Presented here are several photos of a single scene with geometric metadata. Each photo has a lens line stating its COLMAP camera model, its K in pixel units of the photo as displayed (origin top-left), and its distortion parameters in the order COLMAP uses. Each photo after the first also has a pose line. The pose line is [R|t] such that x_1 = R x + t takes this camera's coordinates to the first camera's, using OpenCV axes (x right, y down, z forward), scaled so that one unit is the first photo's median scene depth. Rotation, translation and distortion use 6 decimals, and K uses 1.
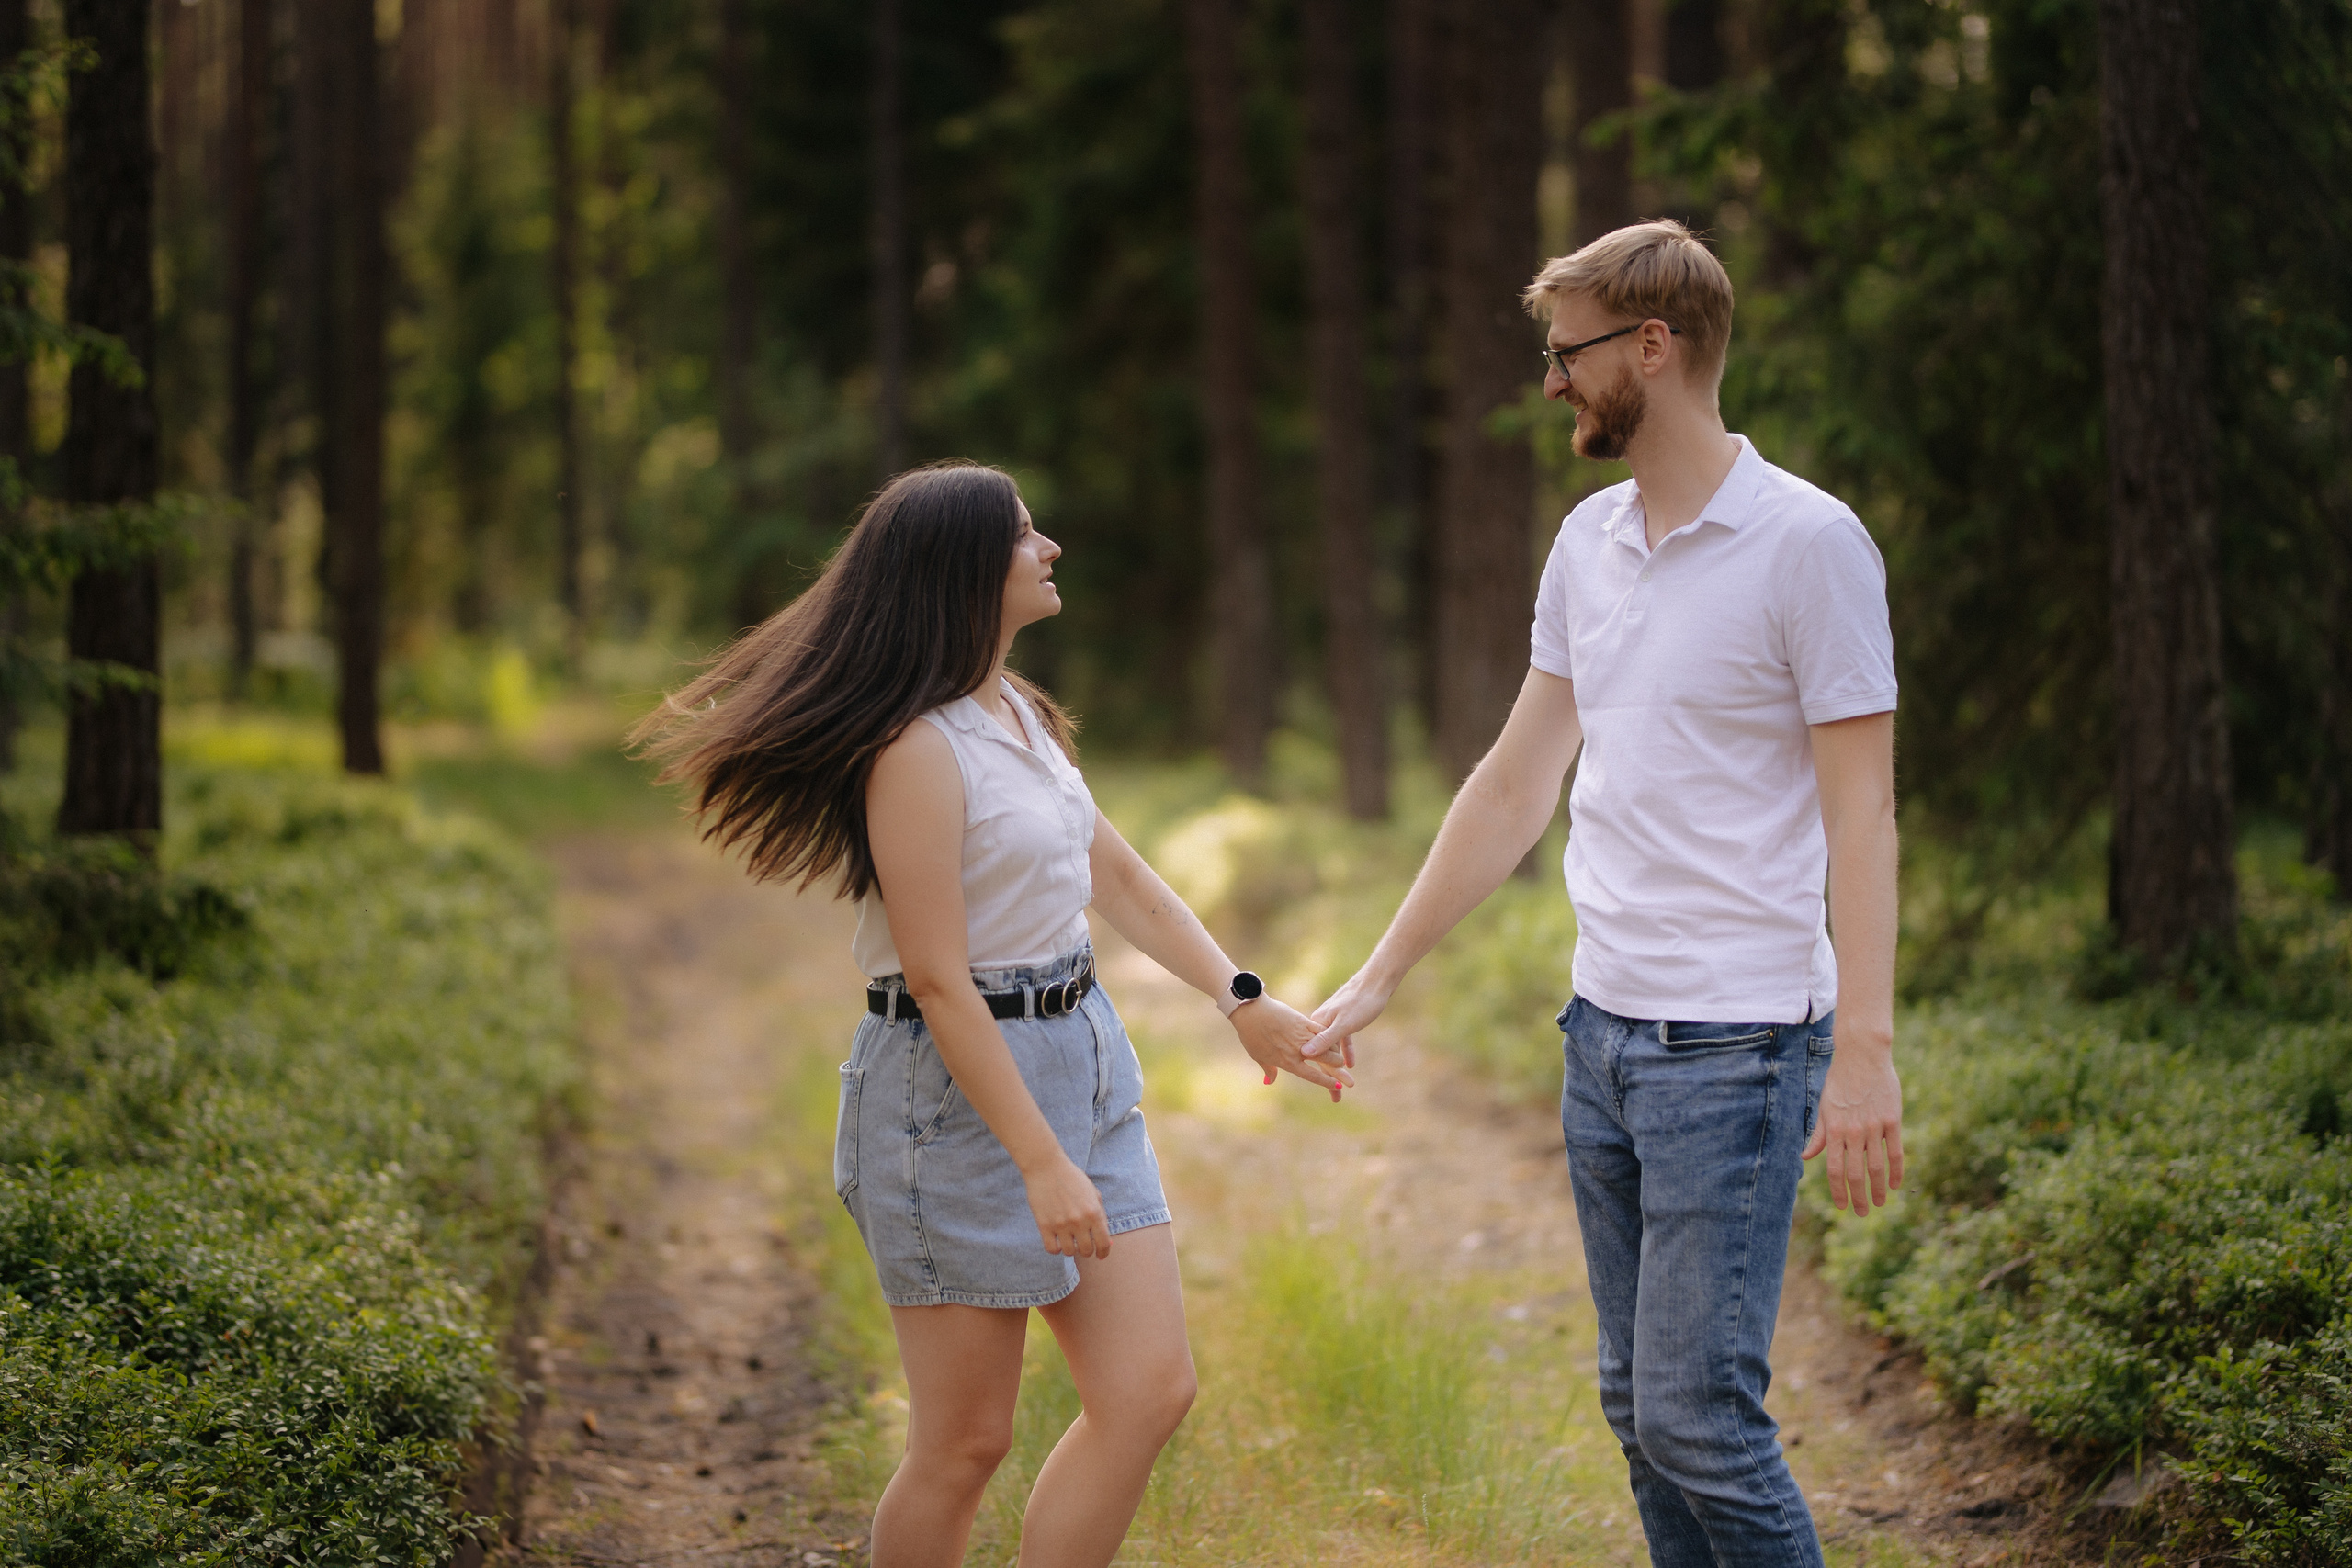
lens RADIAL K [[5856.8, 0, 1180.3], [0, 5856.8, 995.5], [0, 0, 1]] dist [-0.008043, -0.170208]
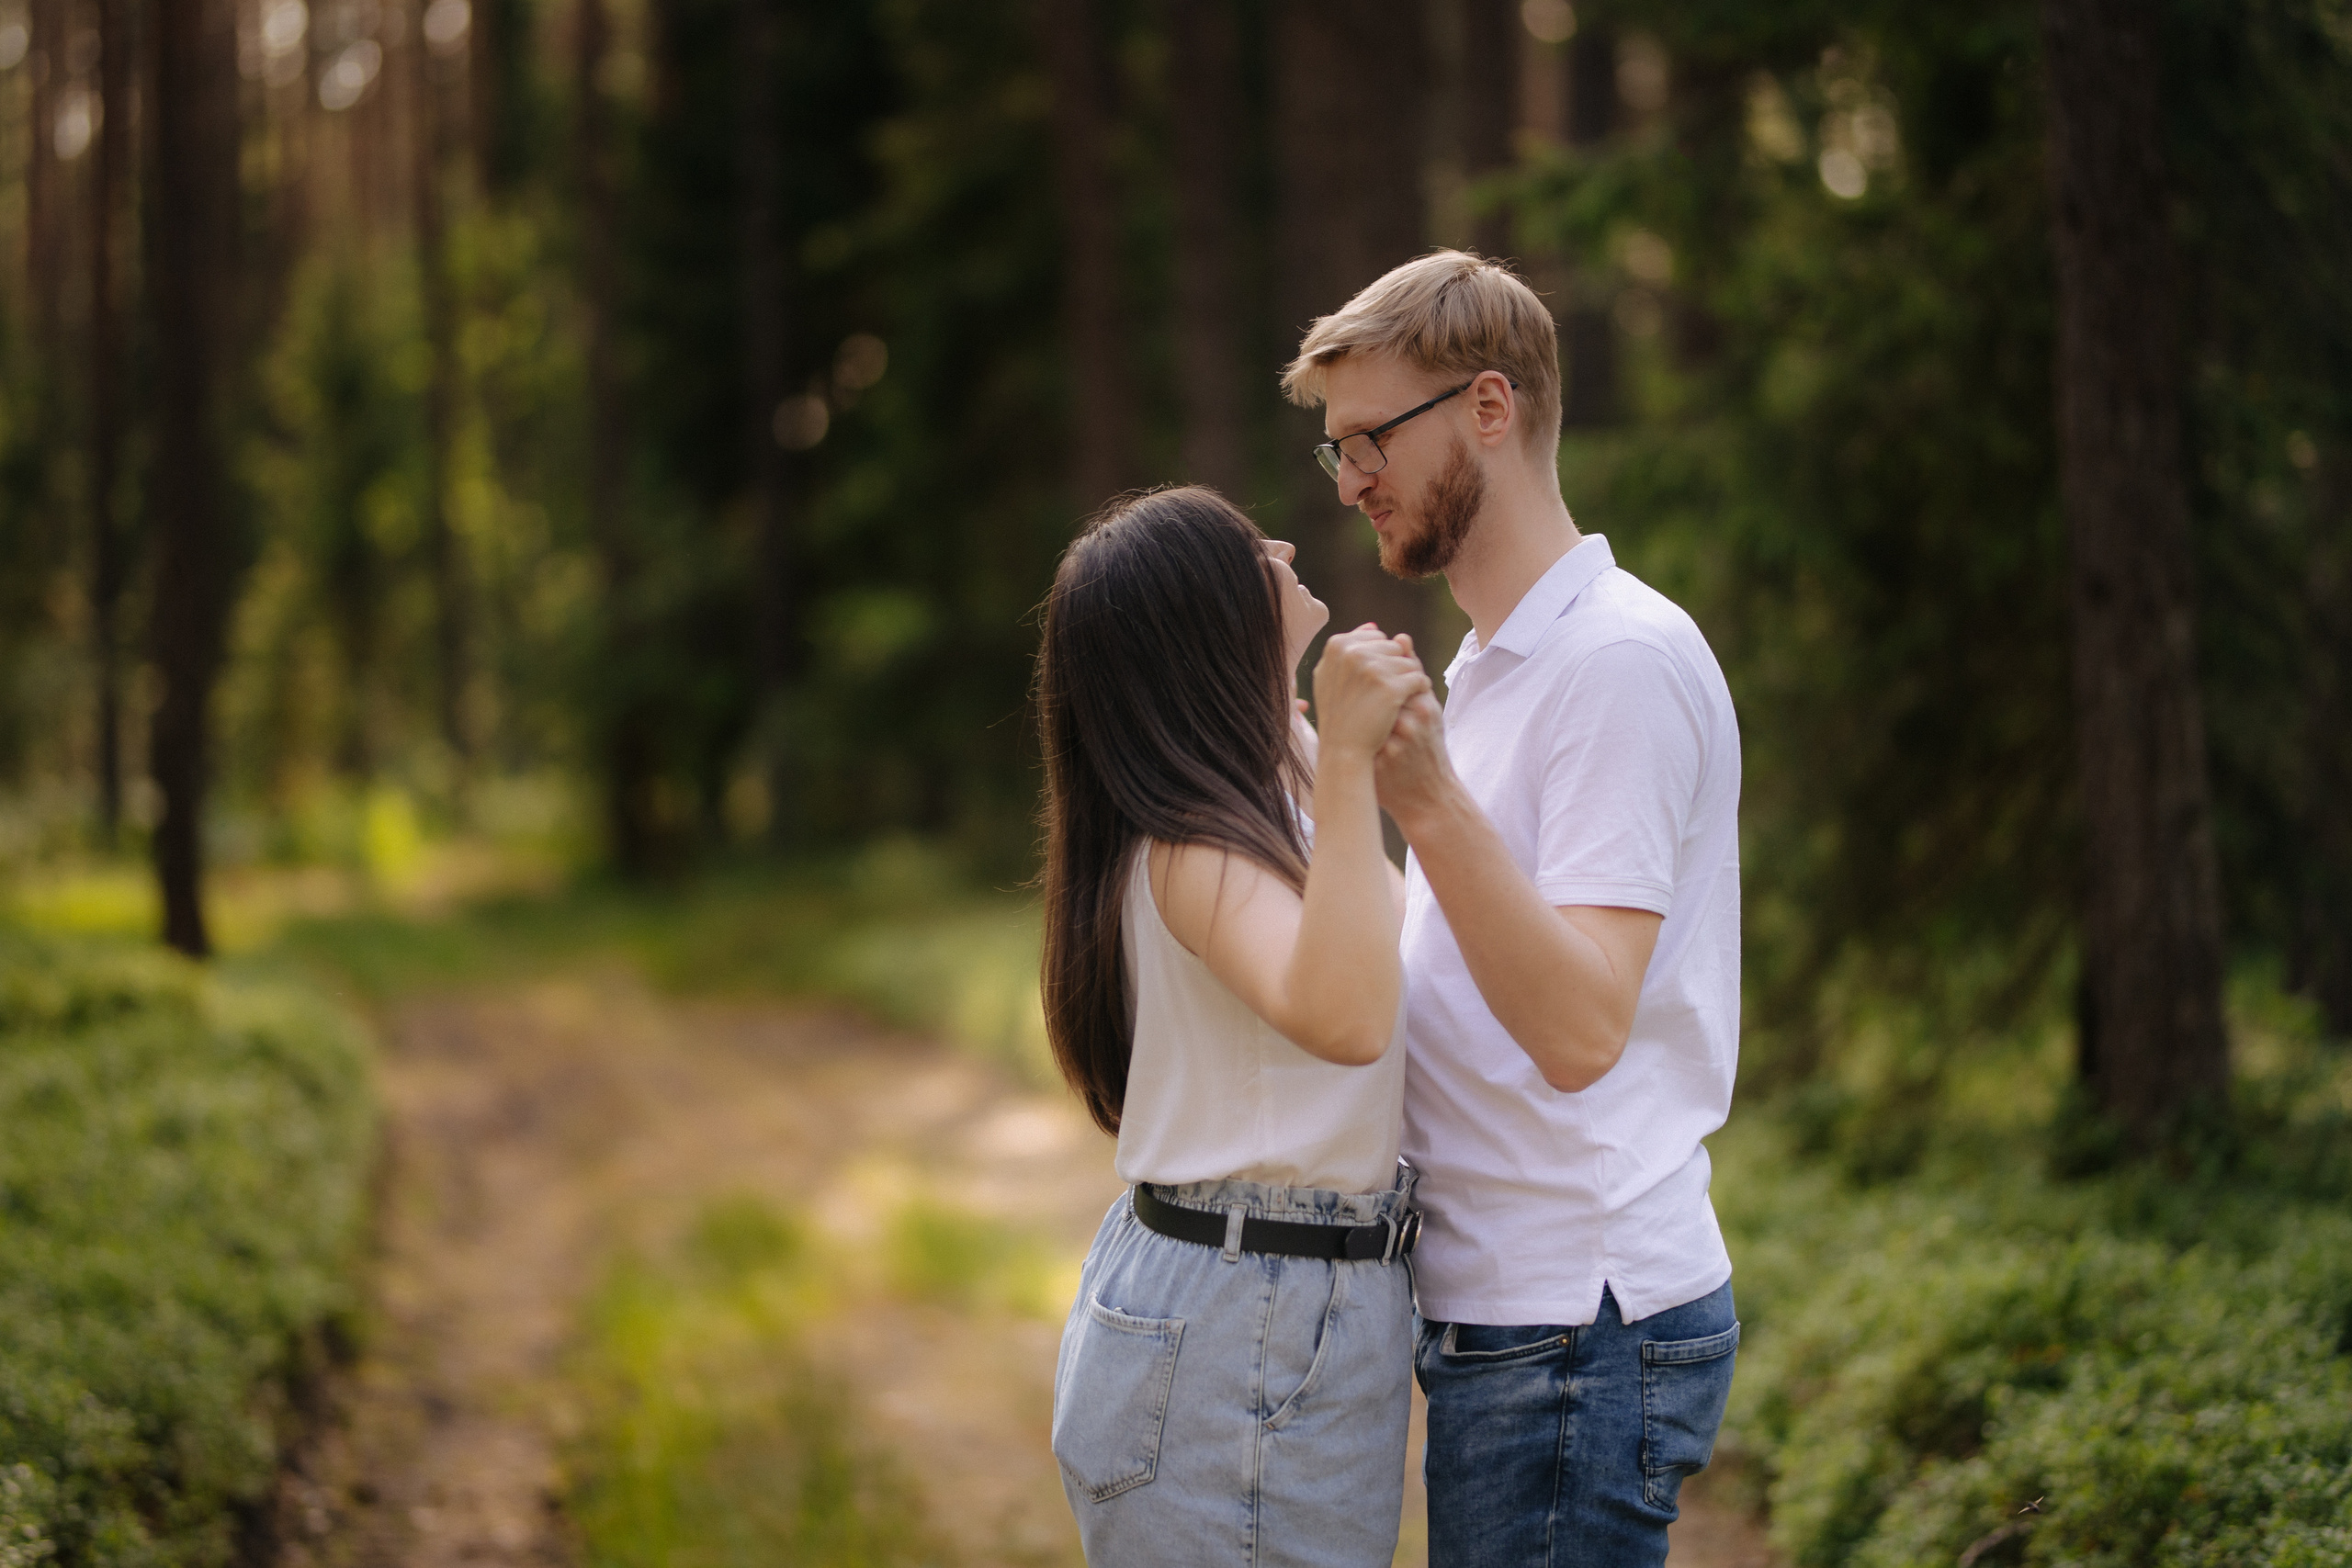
lens RADIAL K [[5778.0, 0, 1176.0], [0, 5778.0, 784.0], [0, 0, 1]] dist [0.043712, 0.112219]
pose [[0.999605, -0.026074, 0.010489, 0.016092], [0.026620, 0.998088, -0.055778, -0.013215], [-0.009015, 0.056035, 0.998388, 0.144662]]
